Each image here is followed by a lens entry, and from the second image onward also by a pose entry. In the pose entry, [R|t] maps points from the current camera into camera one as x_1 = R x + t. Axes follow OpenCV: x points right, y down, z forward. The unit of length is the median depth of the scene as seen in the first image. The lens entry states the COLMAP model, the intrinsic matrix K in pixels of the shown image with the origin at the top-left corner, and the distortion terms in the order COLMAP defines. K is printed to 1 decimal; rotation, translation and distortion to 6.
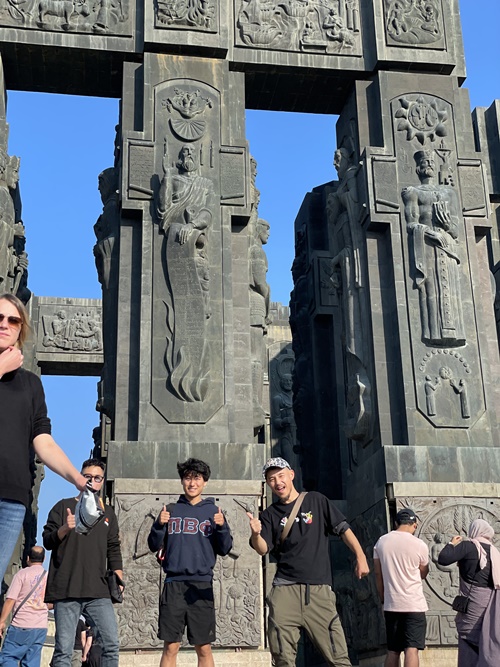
lens RADIAL K [[969.5, 0, 250.0], [0, 969.5, 333.5], [0, 0, 1]] dist [0.147003, -0.154925]
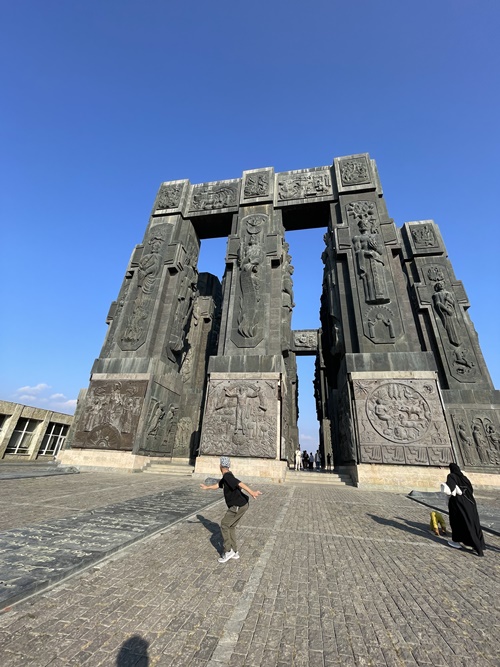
lens RADIAL K [[267.7, 0, 254.2], [0, 267.7, 333.9], [0, 0, 1]] dist [-0.001950, -0.000005]
pose [[0.942949, -0.079351, -0.323342, 0.127916], [0.049275, 0.993749, -0.100178, 0.108924], [0.329270, 0.078530, 0.940964, 0.400148]]
